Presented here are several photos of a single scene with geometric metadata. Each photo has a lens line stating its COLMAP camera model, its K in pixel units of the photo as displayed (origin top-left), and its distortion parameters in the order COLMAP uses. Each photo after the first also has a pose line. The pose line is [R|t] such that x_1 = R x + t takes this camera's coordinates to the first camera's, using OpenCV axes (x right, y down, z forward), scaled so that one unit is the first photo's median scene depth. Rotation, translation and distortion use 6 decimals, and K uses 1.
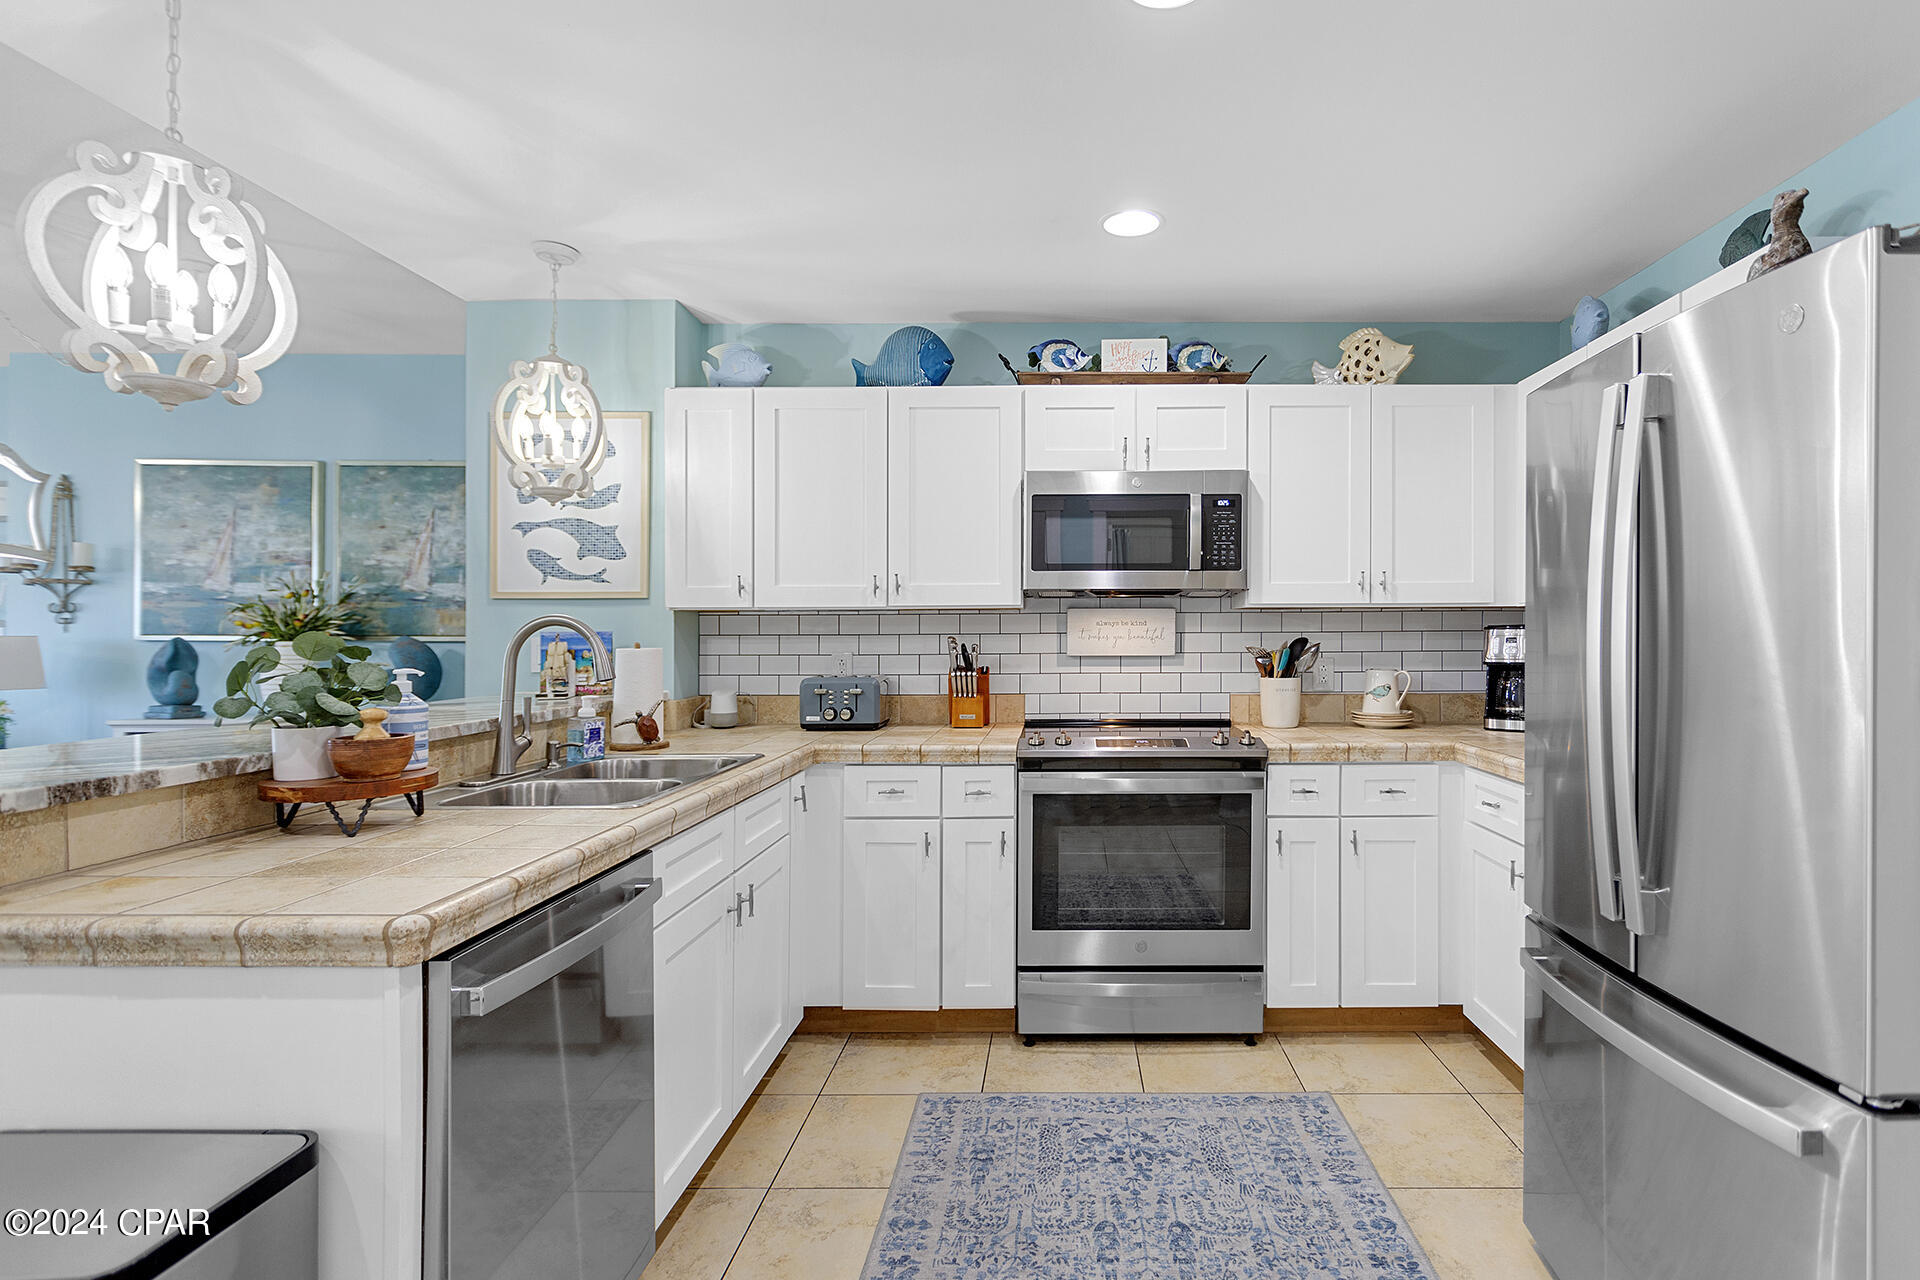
lens RADIAL K [[931.6, 0, 965.7], [0, 931.6, 635.0], [0, 0, 1]] dist [0.007126, -0.001985]
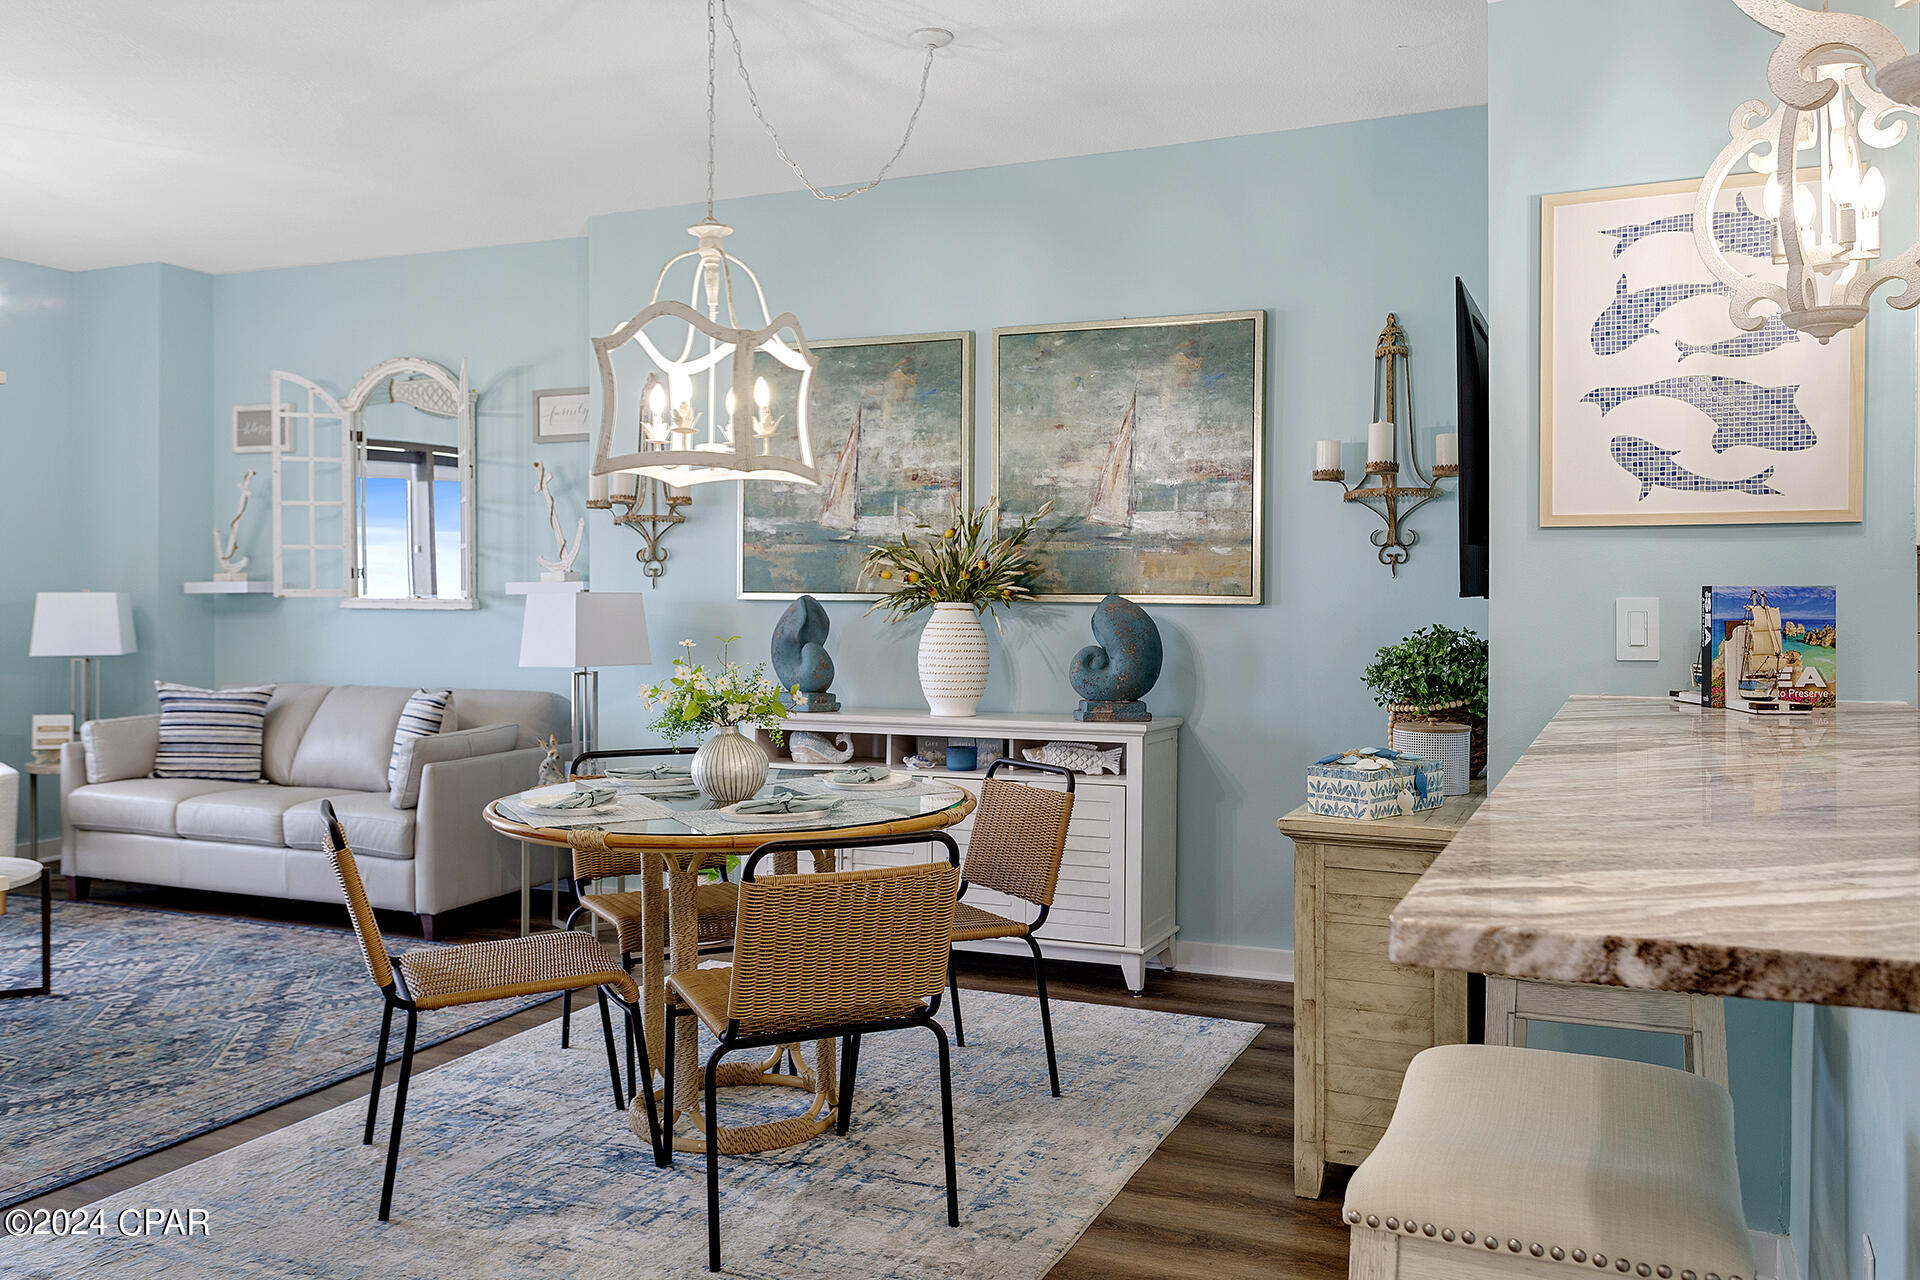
lens RADIAL K [[1491.6, 0, 951.6], [0, 1491.6, 607.3], [0, 0, 1]] dist [0.028330, -0.022205]
pose [[0.917647, 0.003955, -0.397378, -0.437803], [0.000301, 0.999943, 0.010647, -0.000854], [0.397397, -0.009890, 0.917593, 0.024706]]
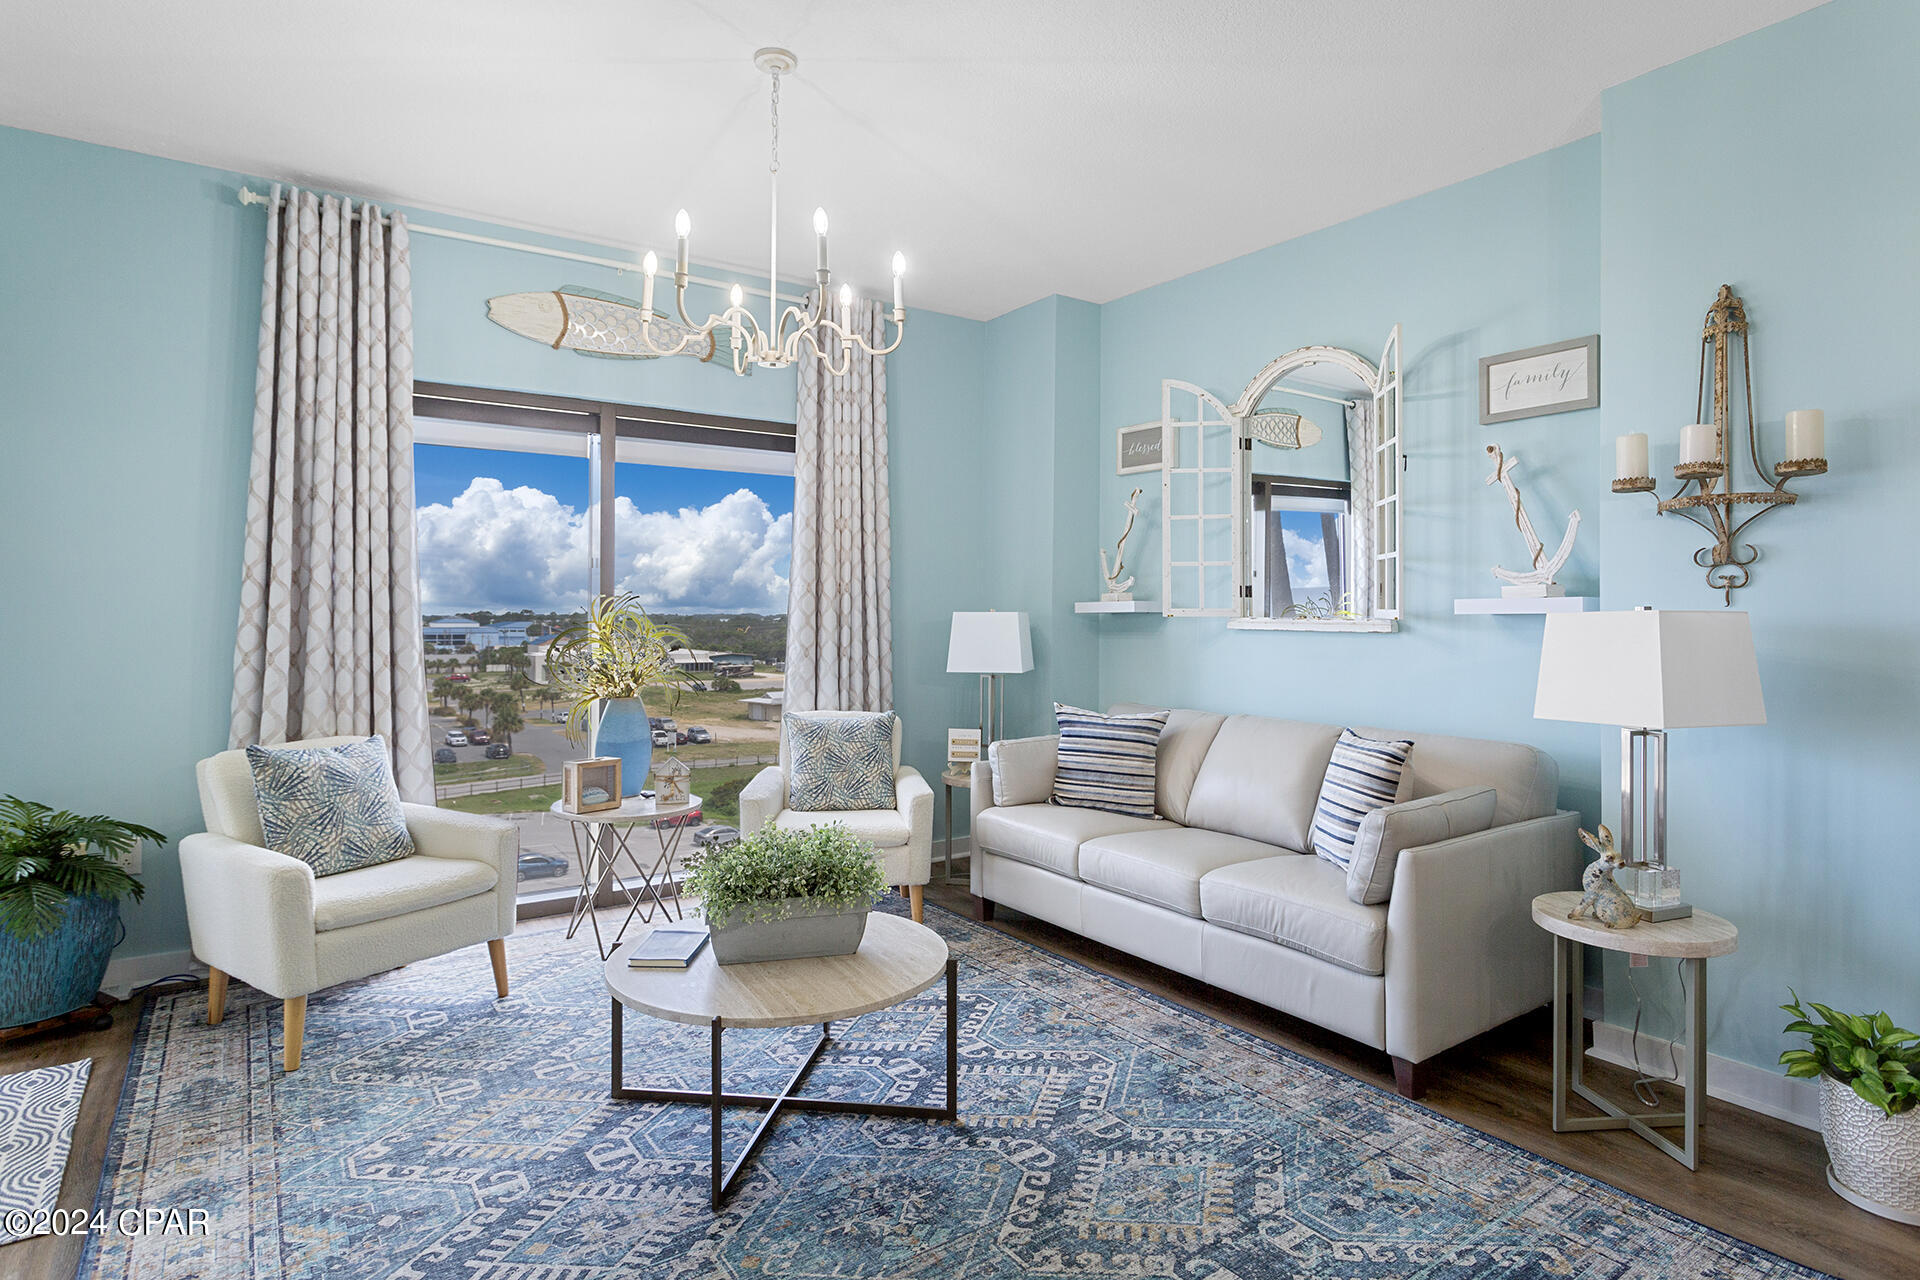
lens RADIAL K [[1013.1, 0, 957.4], [0, 1013.1, 624.4], [0, 0, 1]] dist [-0.000174, 0.000071]
pose [[0.574408, 0.009351, -0.818516, -1.182576], [-0.003321, 0.999953, 0.009093, 0.005298], [0.818562, -0.002505, 0.574412, 0.565294]]
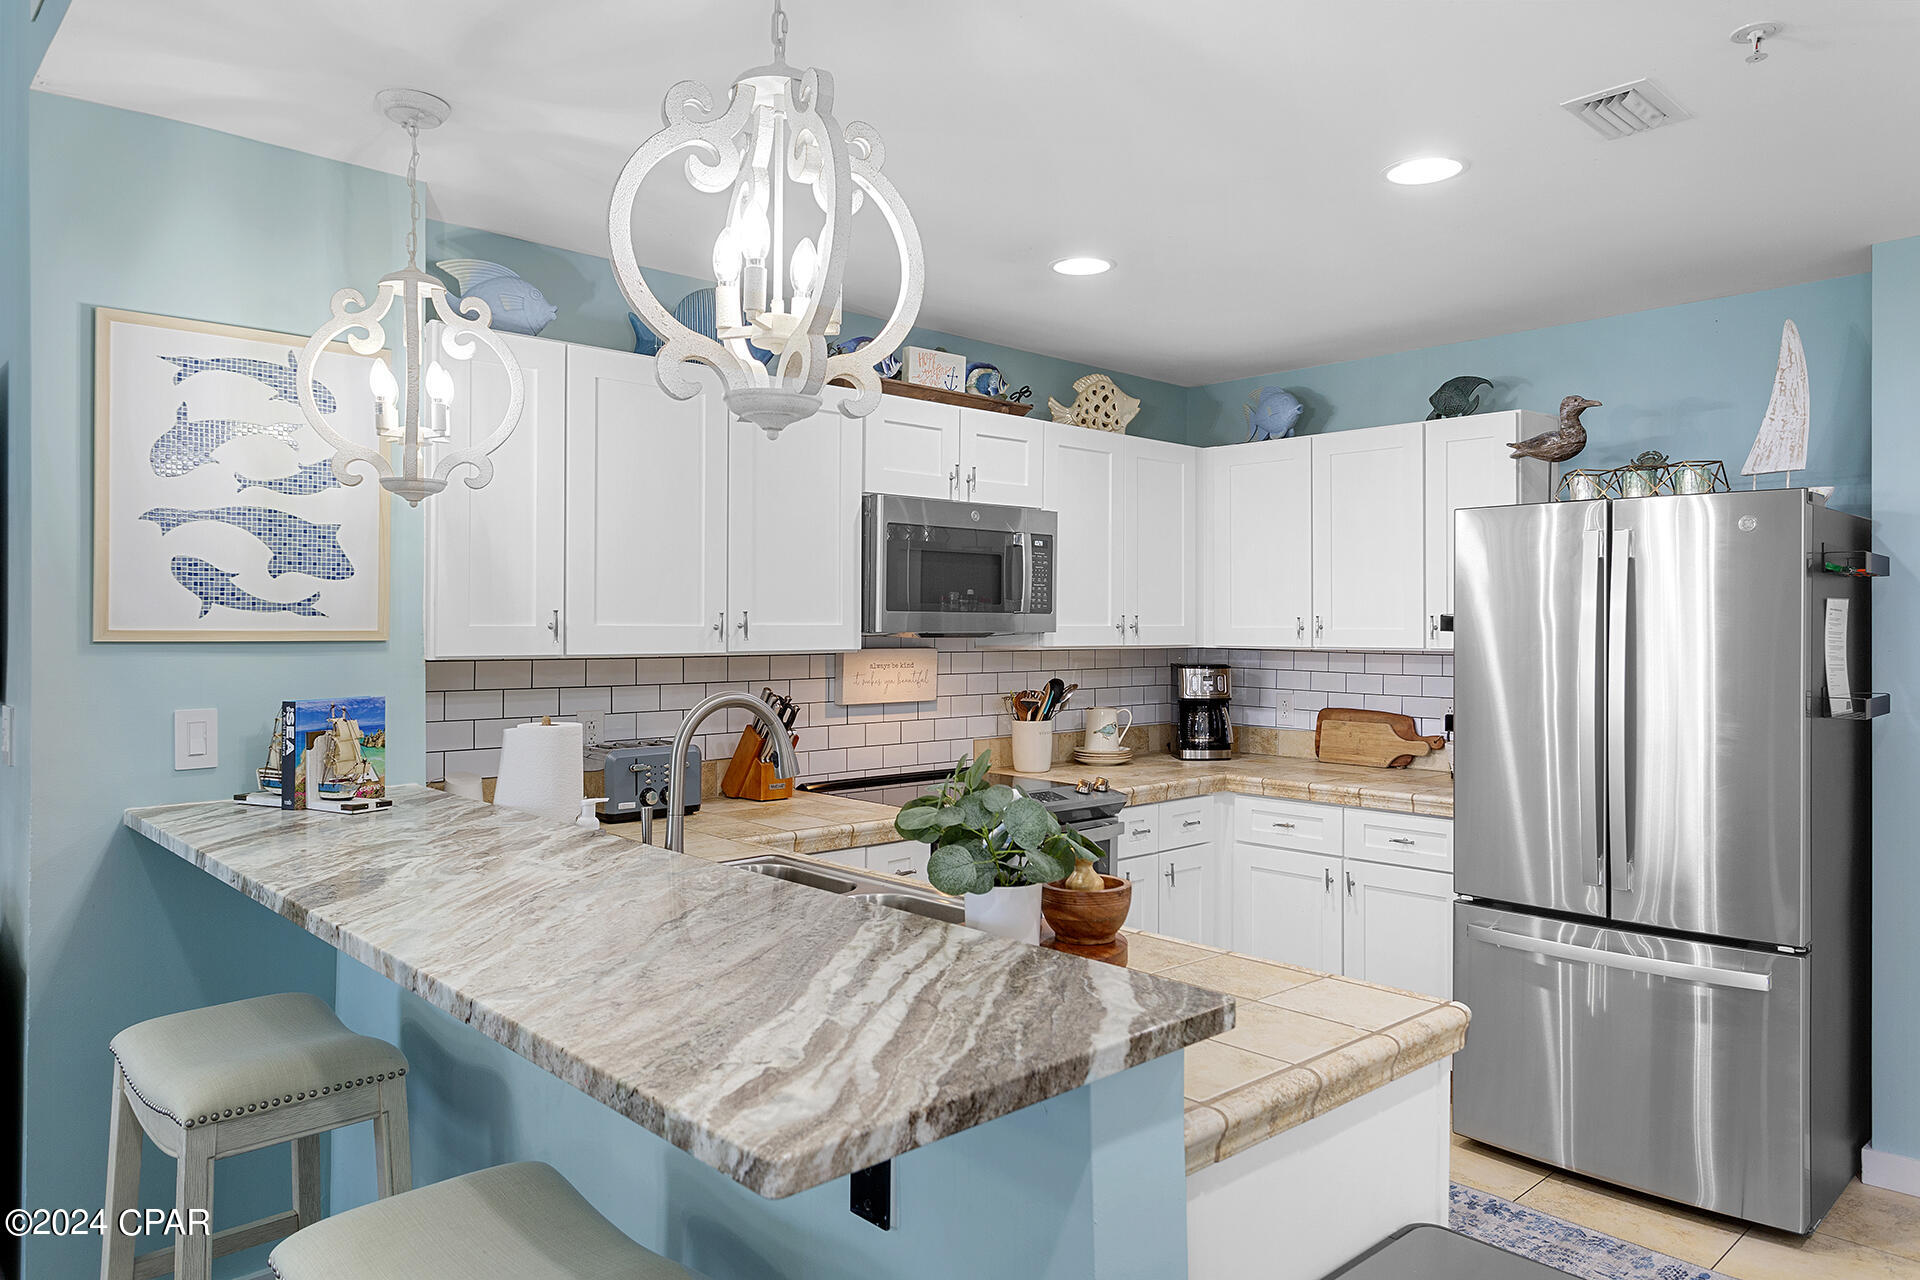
lens RADIAL K [[1257.8, 0, 976.8], [0, 1257.8, 637.4], [0, 0, 1]] dist [0.006823, 0.001432]
pose [[0.729489, 0.000935, 0.683992, -0.589407], [-0.001309, 0.999999, 0.000029, -0.039341], [-0.683992, -0.000916, 0.729489, 0.084649]]
